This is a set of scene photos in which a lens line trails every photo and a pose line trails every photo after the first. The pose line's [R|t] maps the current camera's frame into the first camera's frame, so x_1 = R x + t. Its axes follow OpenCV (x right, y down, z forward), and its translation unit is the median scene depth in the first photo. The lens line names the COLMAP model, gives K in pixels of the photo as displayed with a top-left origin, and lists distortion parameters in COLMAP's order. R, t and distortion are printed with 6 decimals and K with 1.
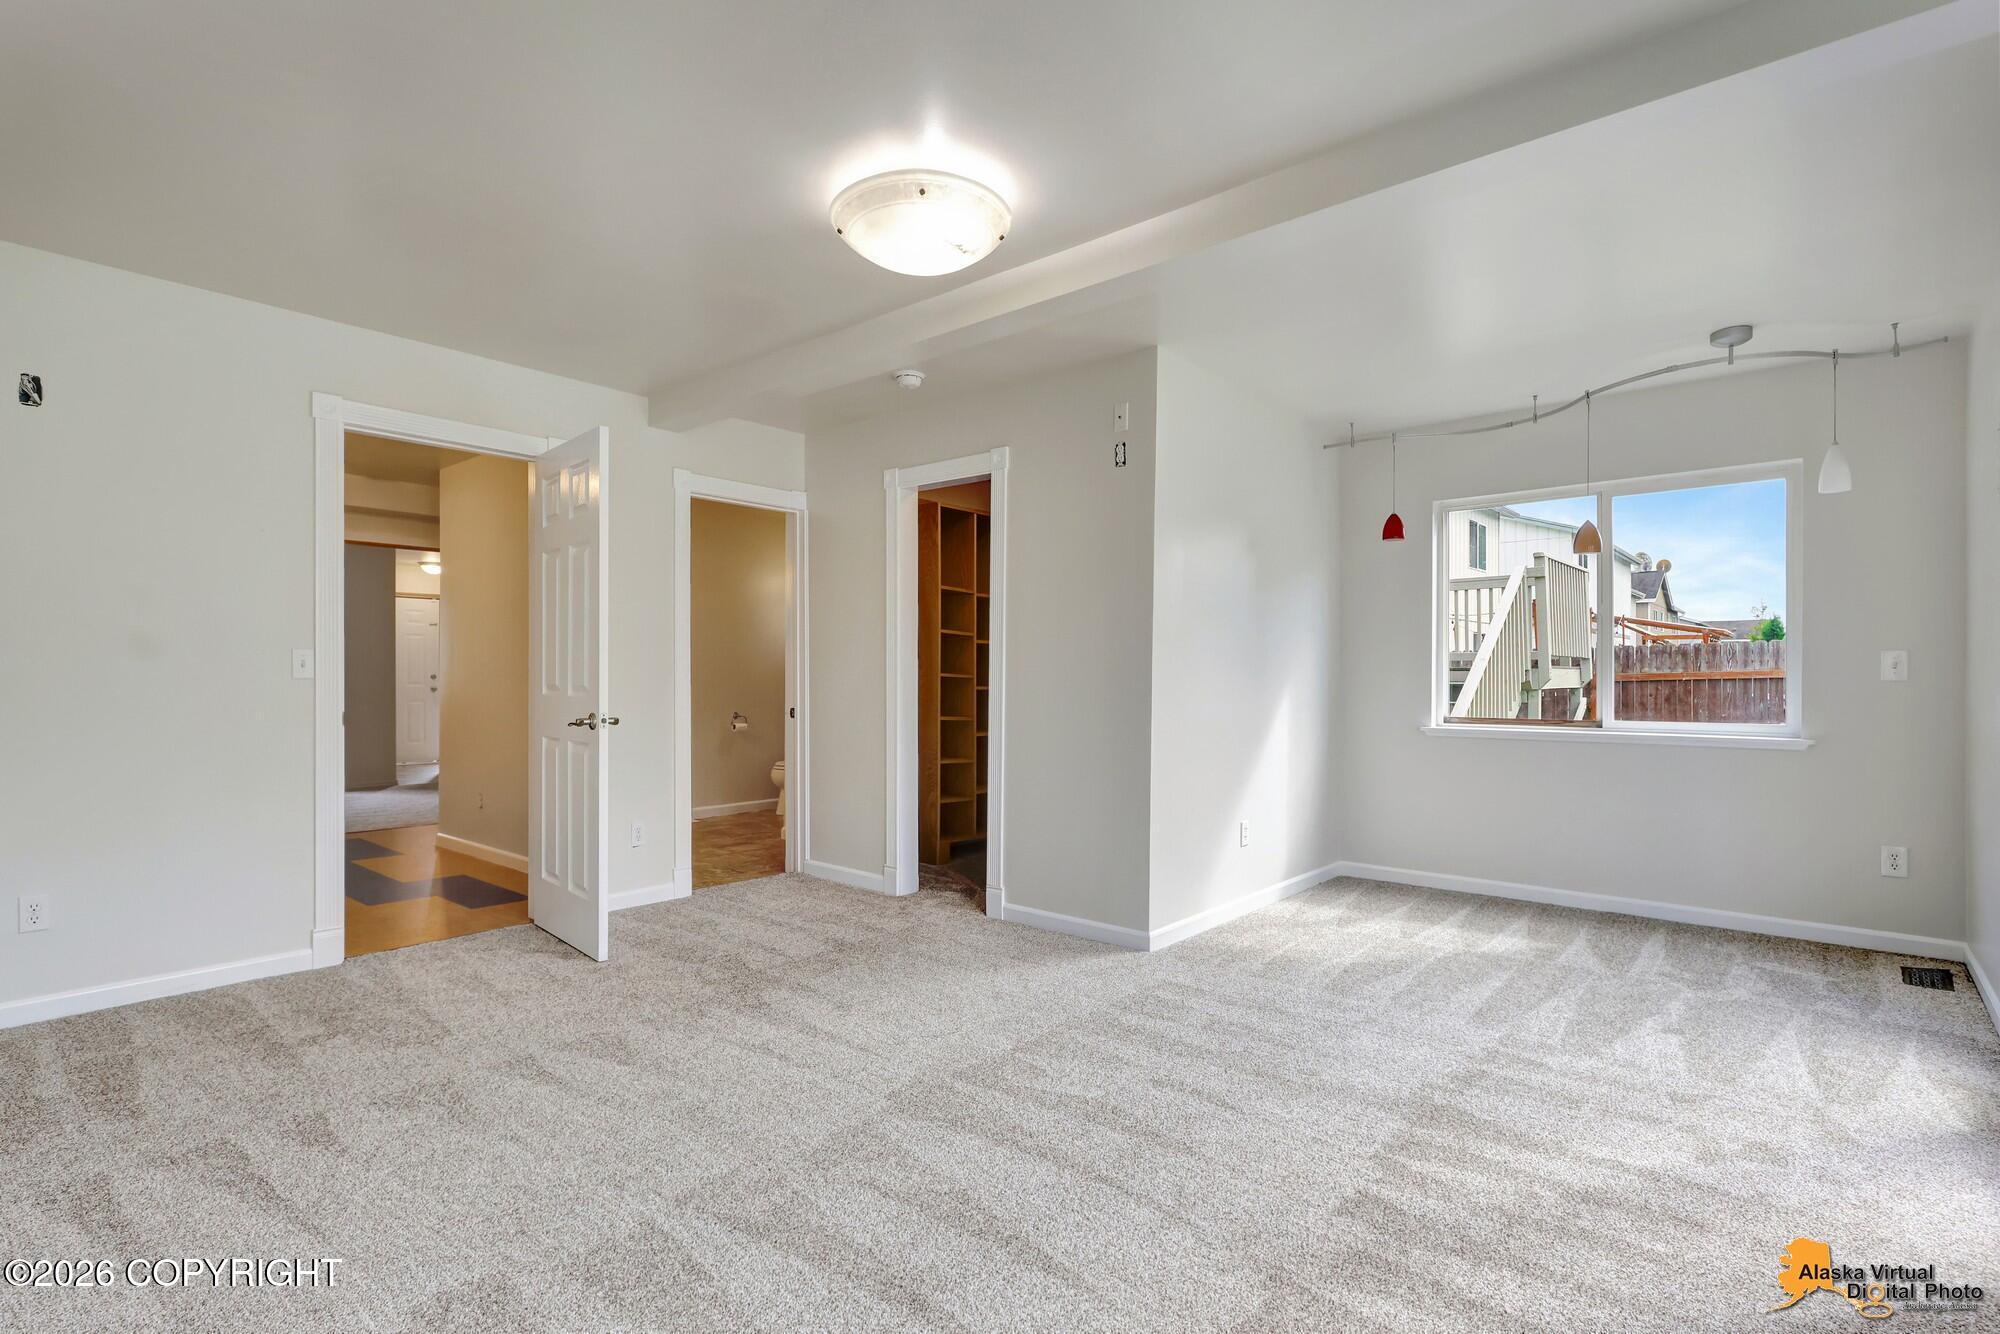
lens RADIAL K [[937.5, 0, 992.0], [0, 937.5, 678.9], [0, 0, 1]] dist [0.009094, -0.000597]
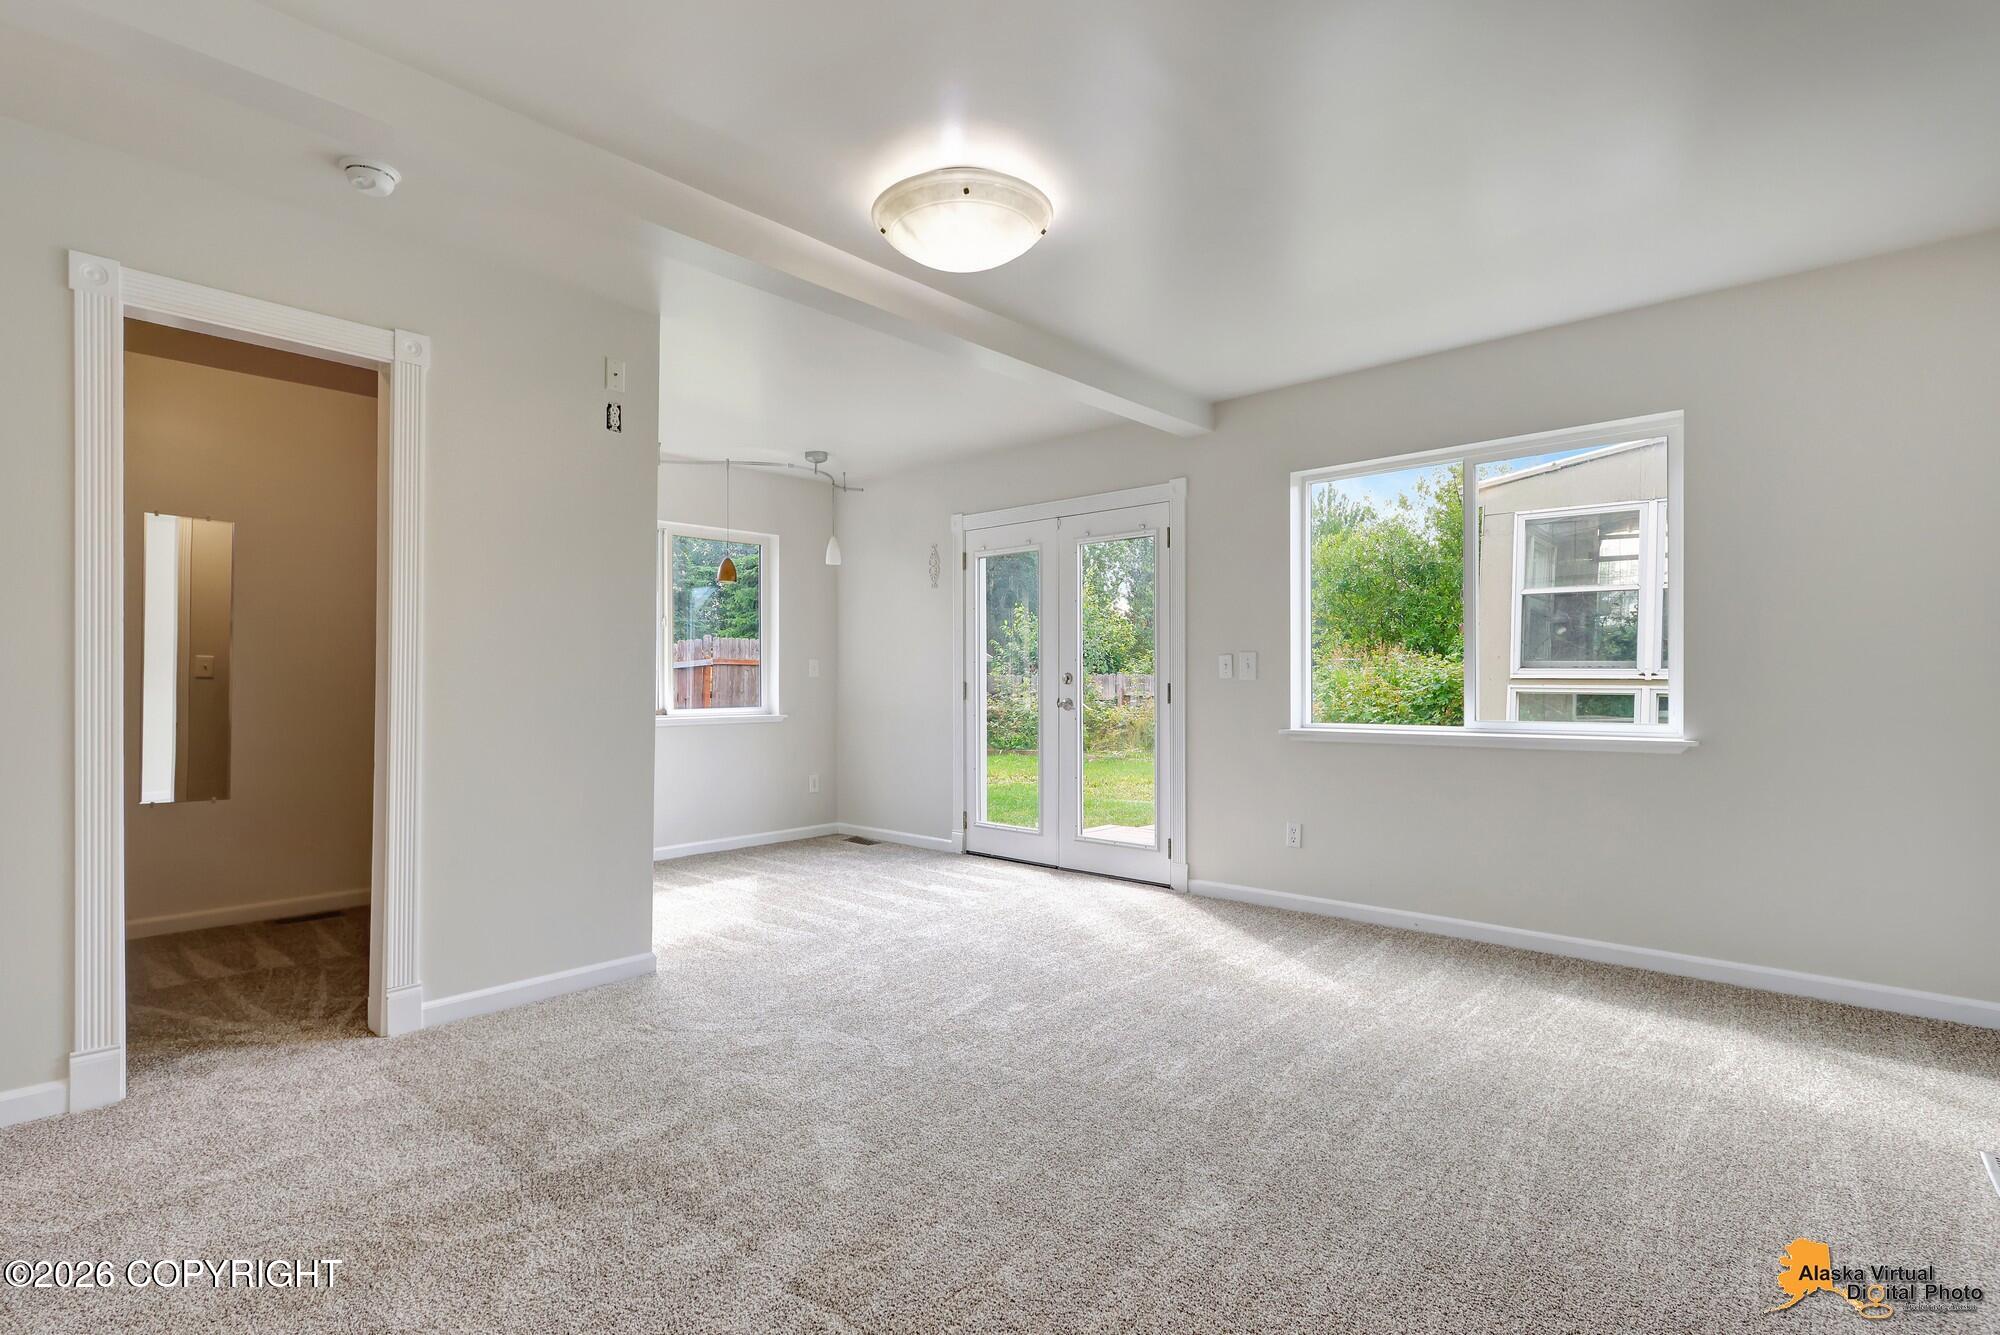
lens RADIAL K [[932.1, 0, 997.6], [0, 932.1, 679.9], [0, 0, 1]] dist [-0.000520, -0.000260]
pose [[0.043088, -0.002452, 0.999068, -0.710932], [-0.000172, 0.999997, 0.002462, 0.002058], [-0.999071, -0.000278, 0.043088, 0.607906]]
